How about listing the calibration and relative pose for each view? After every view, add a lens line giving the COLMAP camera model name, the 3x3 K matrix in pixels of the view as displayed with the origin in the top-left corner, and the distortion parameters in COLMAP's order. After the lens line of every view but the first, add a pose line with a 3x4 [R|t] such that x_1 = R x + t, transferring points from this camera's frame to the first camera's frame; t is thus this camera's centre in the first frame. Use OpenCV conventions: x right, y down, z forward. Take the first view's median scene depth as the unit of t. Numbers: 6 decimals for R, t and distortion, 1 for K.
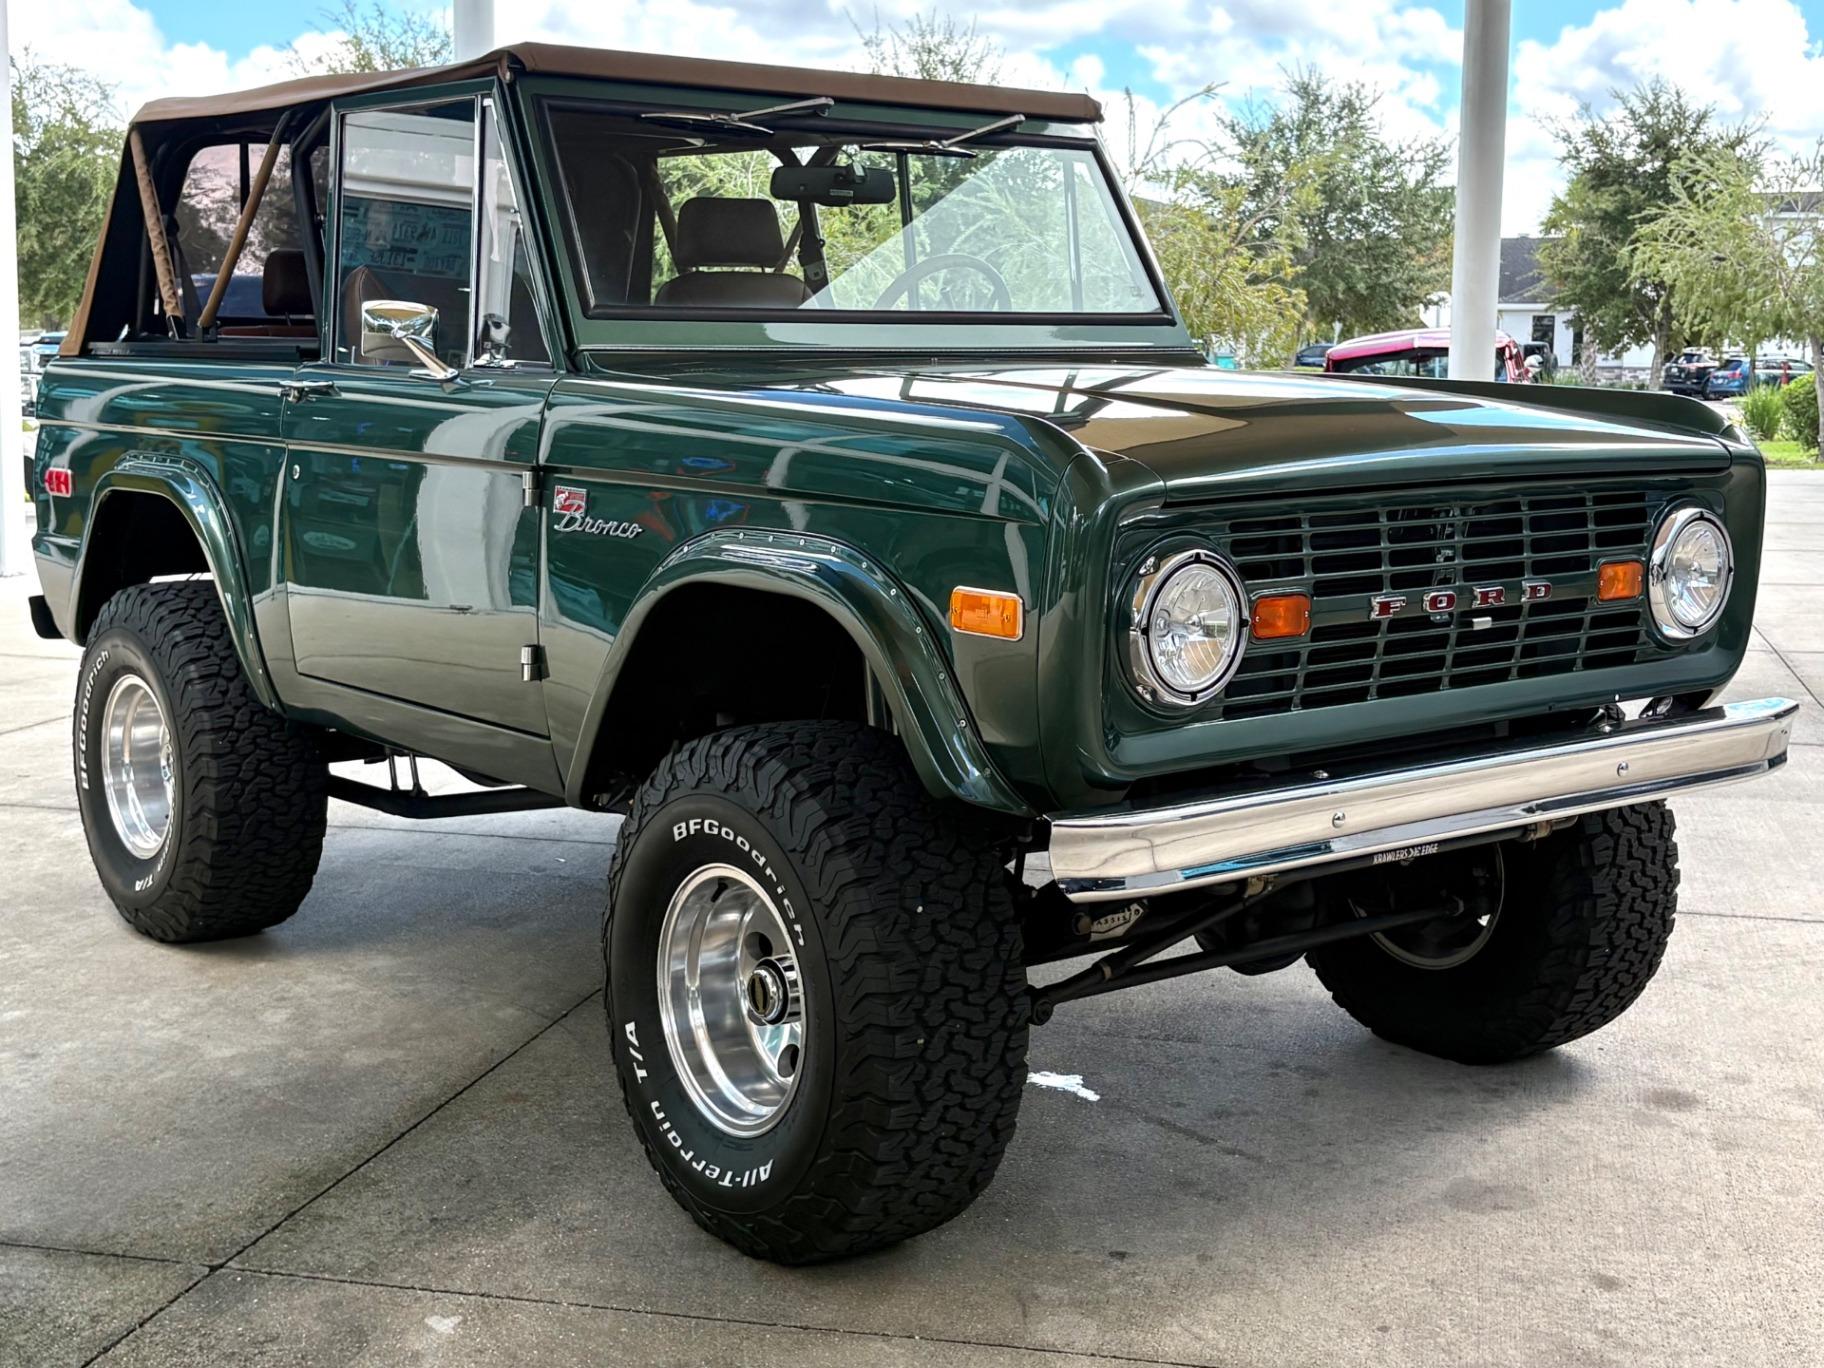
lens RADIAL K [[2396.9, 0, 959.4], [0, 2396.9, 657.1], [0, 0, 1]] dist [0.170780, -0.617445]
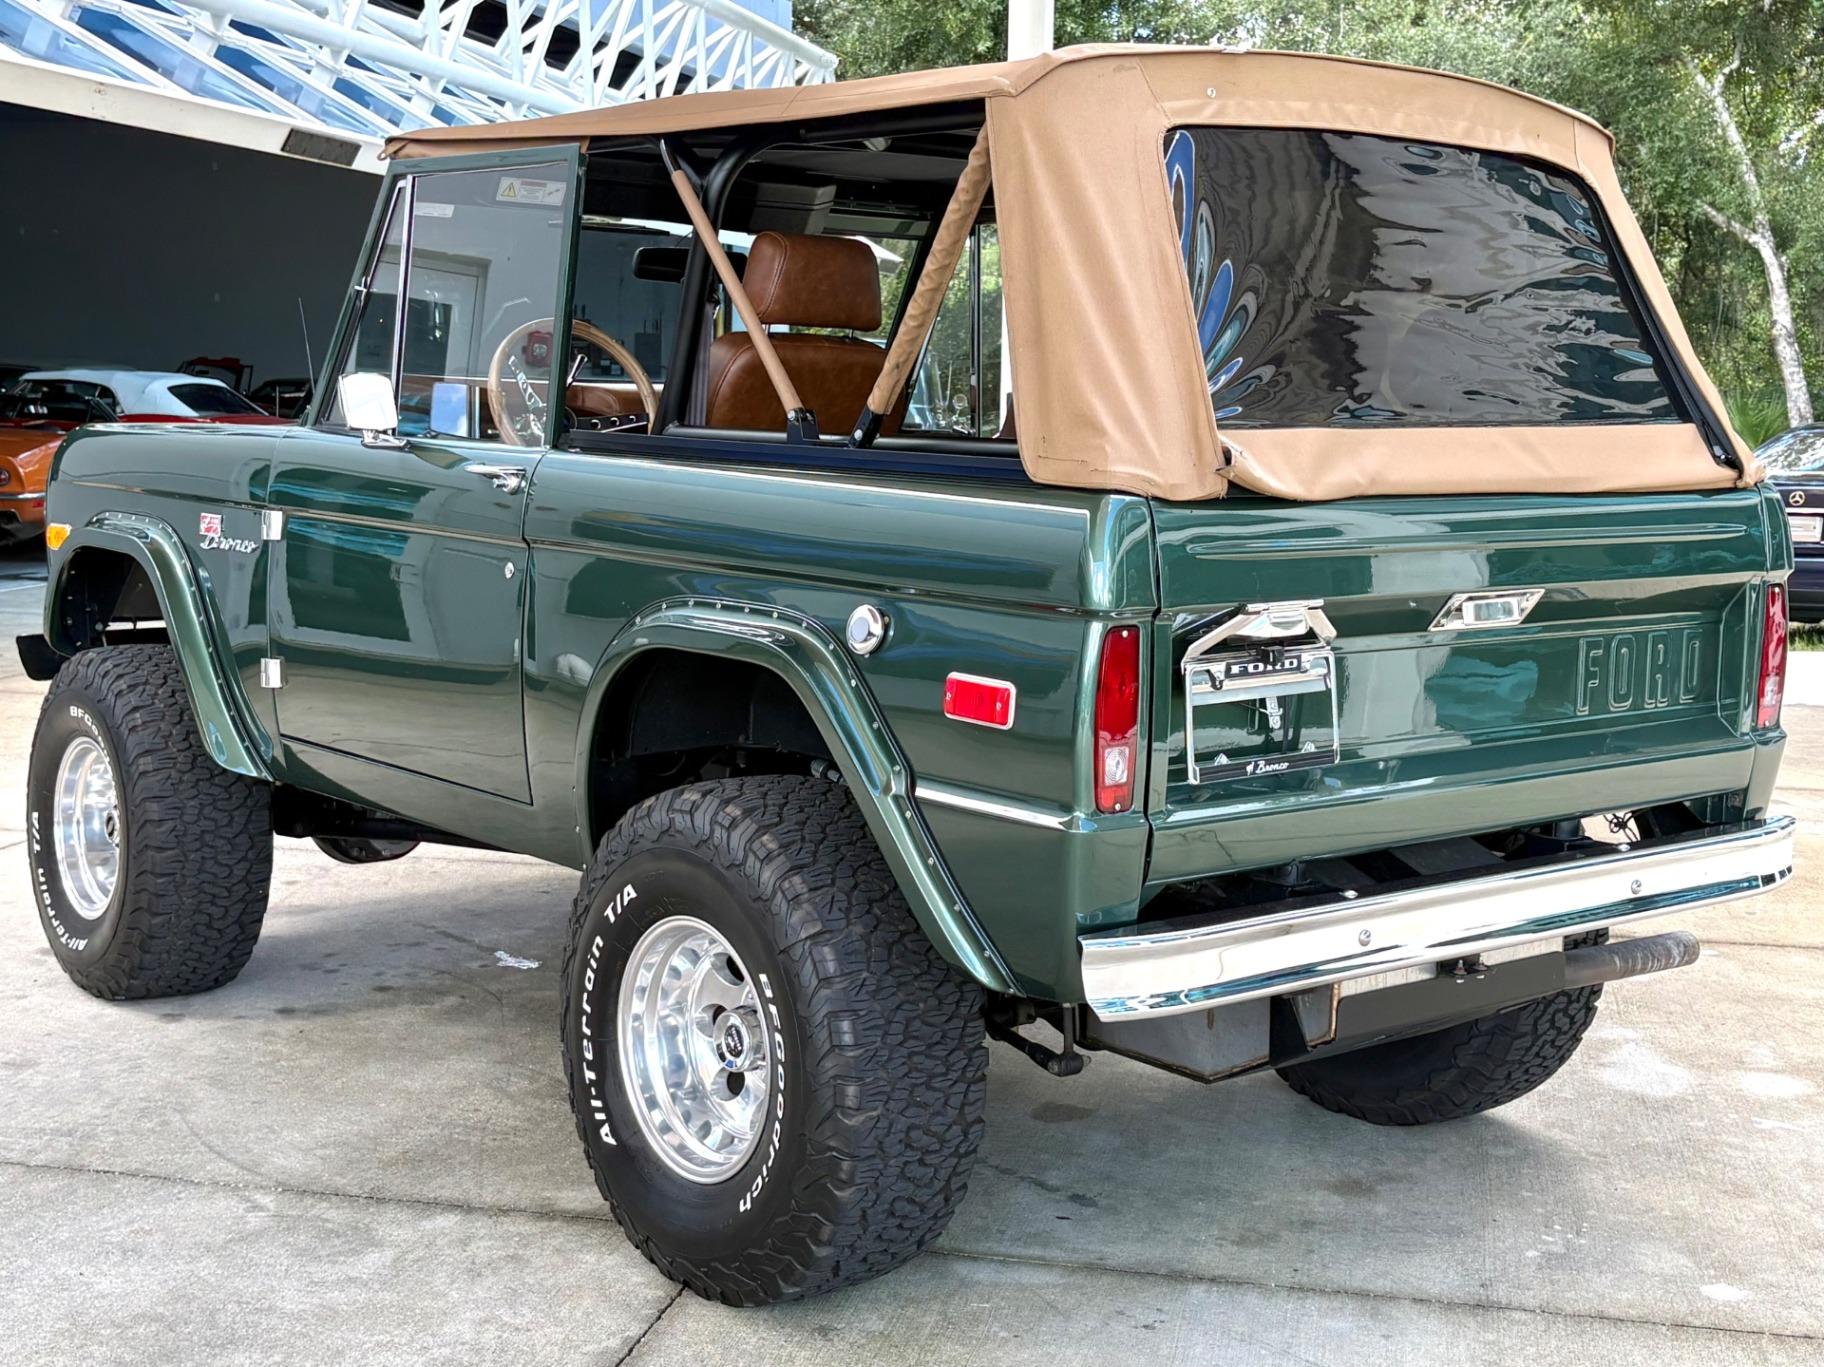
lens RADIAL K [[2405.5, 0, 912.0], [0, 2405.5, 683.5], [0, 0, 1]] dist [0.188931, -0.688352]
pose [[-0.999449, -0.031141, -0.011528, -0.154103], [-0.033050, 0.966448, 0.254727, -0.314925], [0.003209, 0.254967, -0.966944, 2.245293]]
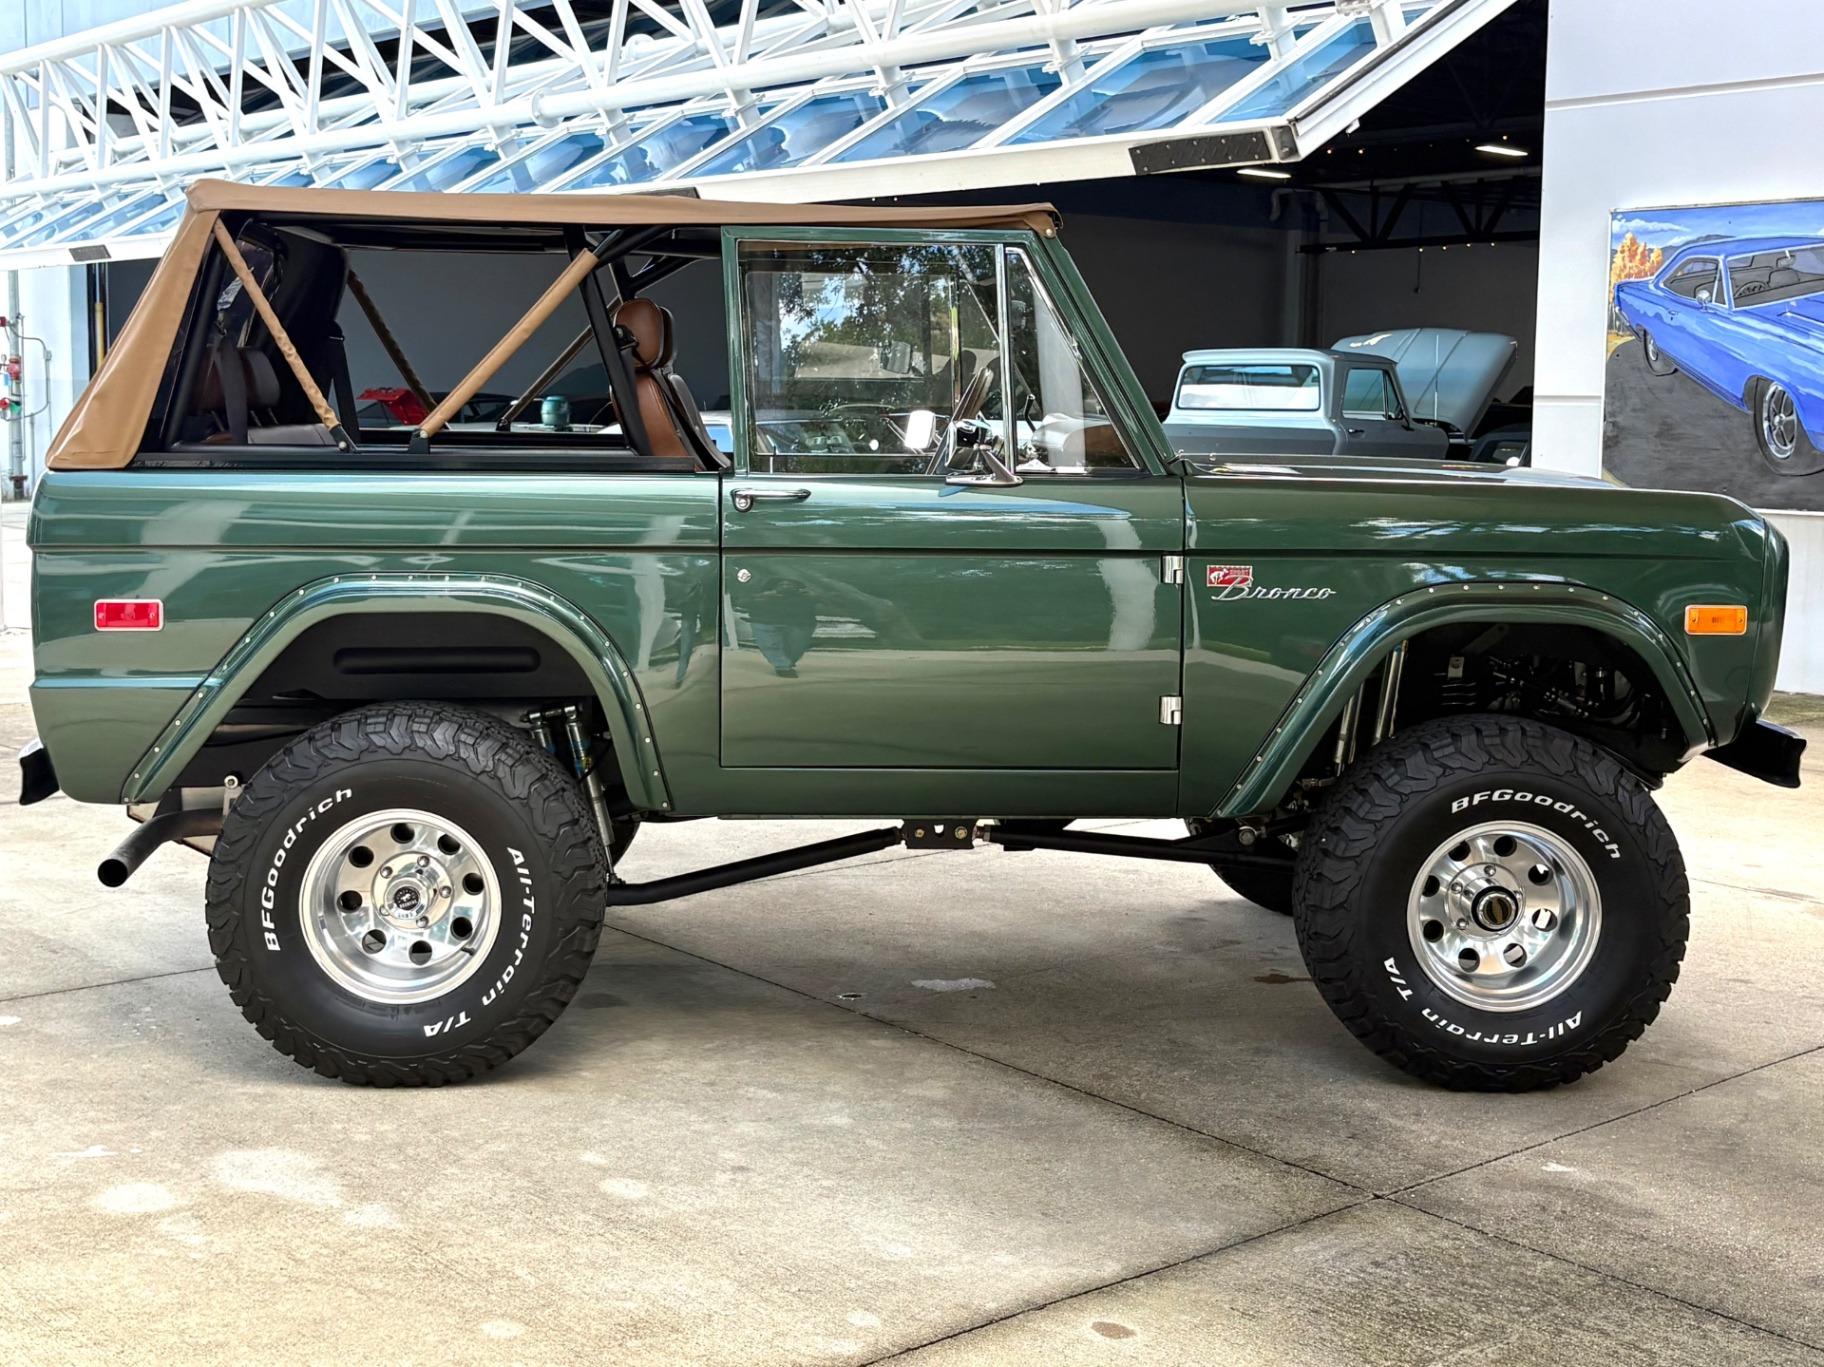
lens RADIAL K [[2314.9, 0, 879.2], [0, 2314.9, 651.5], [0, 0, 1]] dist [0.238636, -1.060104]
pose [[0.607513, -0.093788, 0.788753, -1.122896], [0.103341, 0.993897, 0.038585, -0.082658], [-0.787558, 0.058070, 0.613498, 0.356875]]
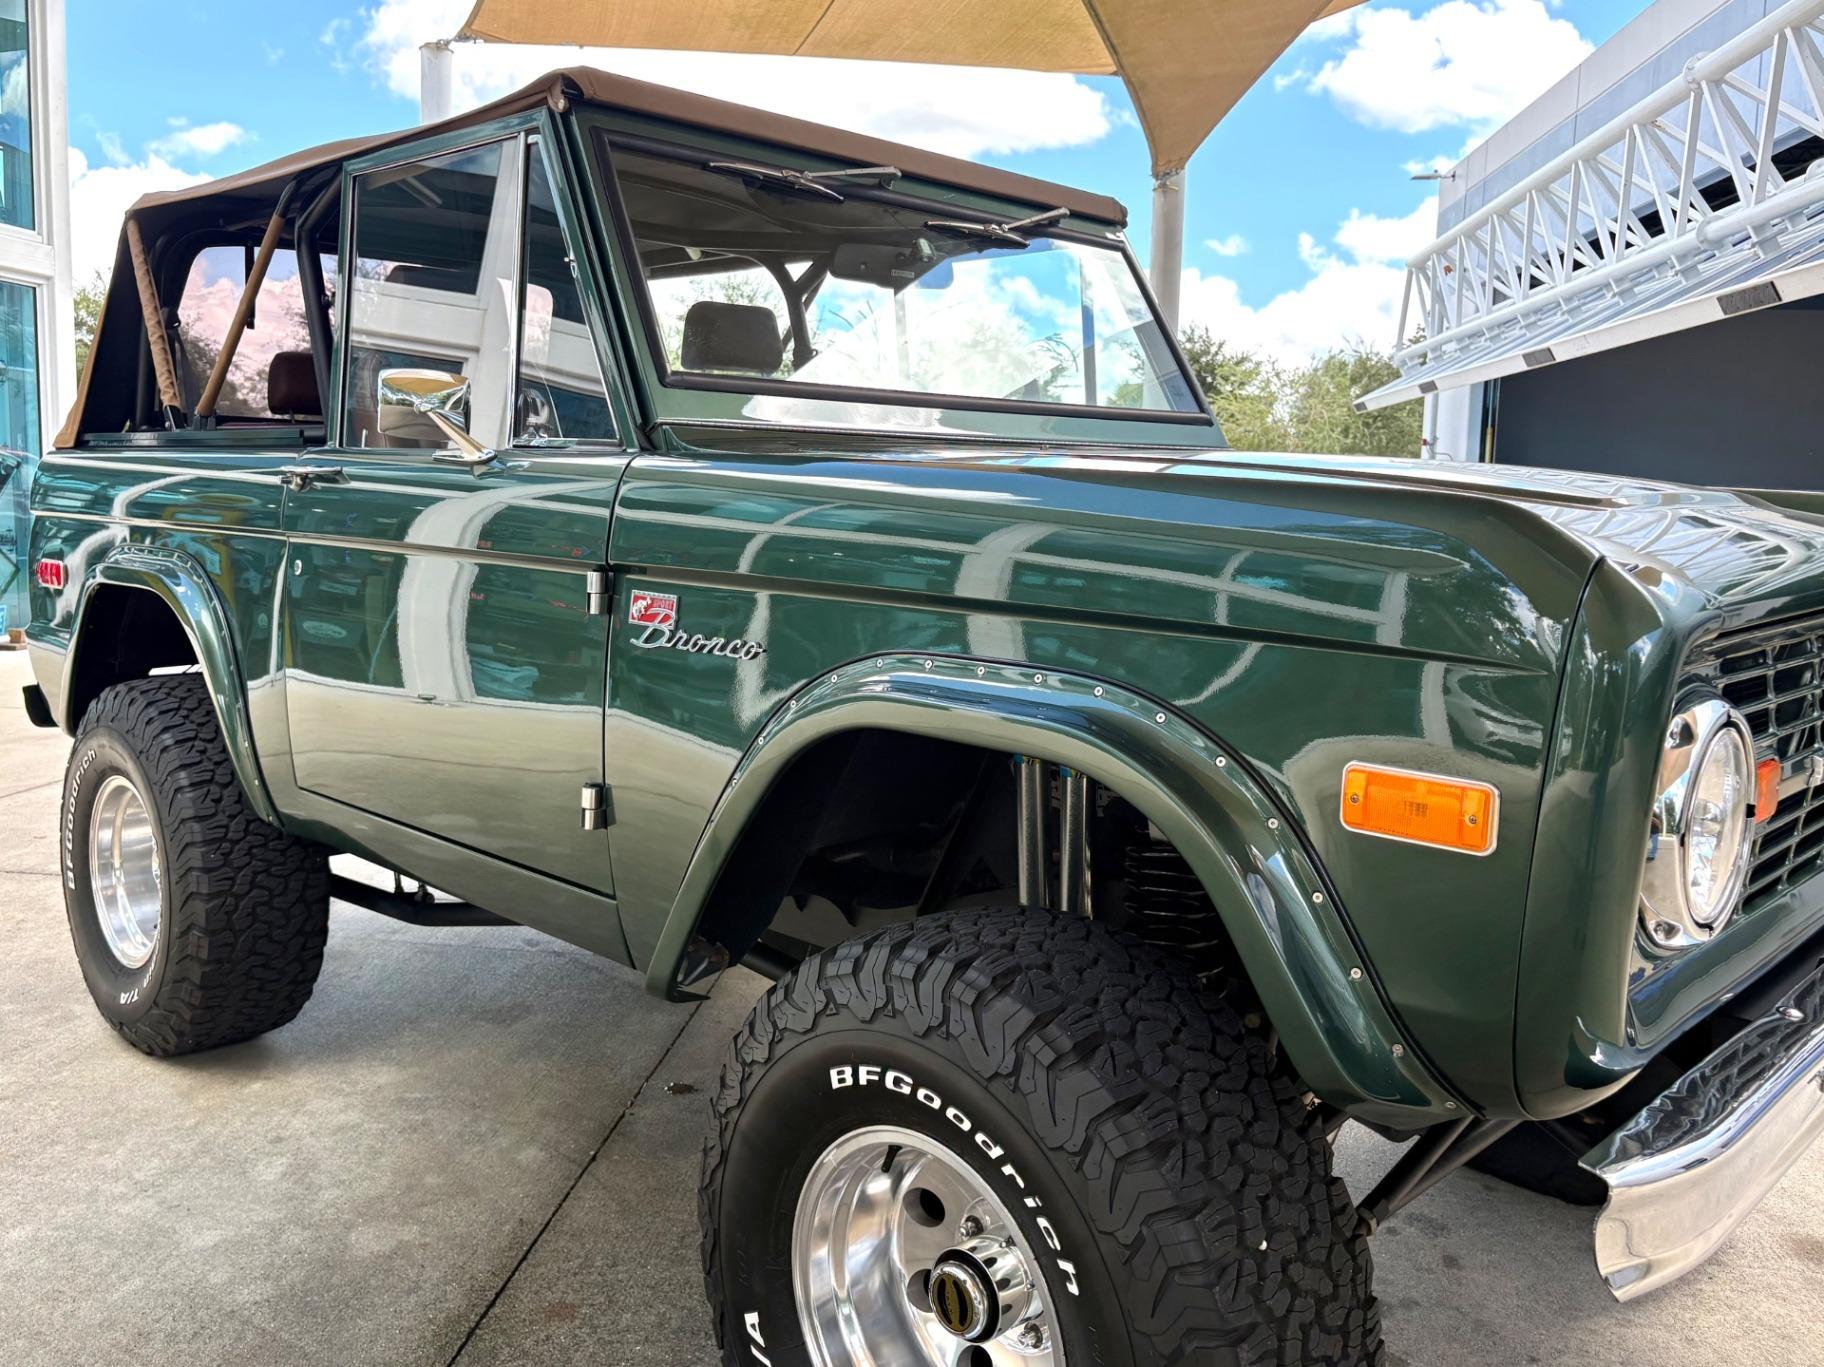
lens RADIAL K [[1501.4, 0, 885.4], [0, 1501.4, 654.2], [0, 0, 1]] dist [0.015661, 0.012660]
pose [[0.994608, 0.002969, 0.103659, -0.123258], [-0.001272, 0.999864, -0.016435, -0.037946], [-0.103694, 0.016215, 0.994477, 0.451770]]
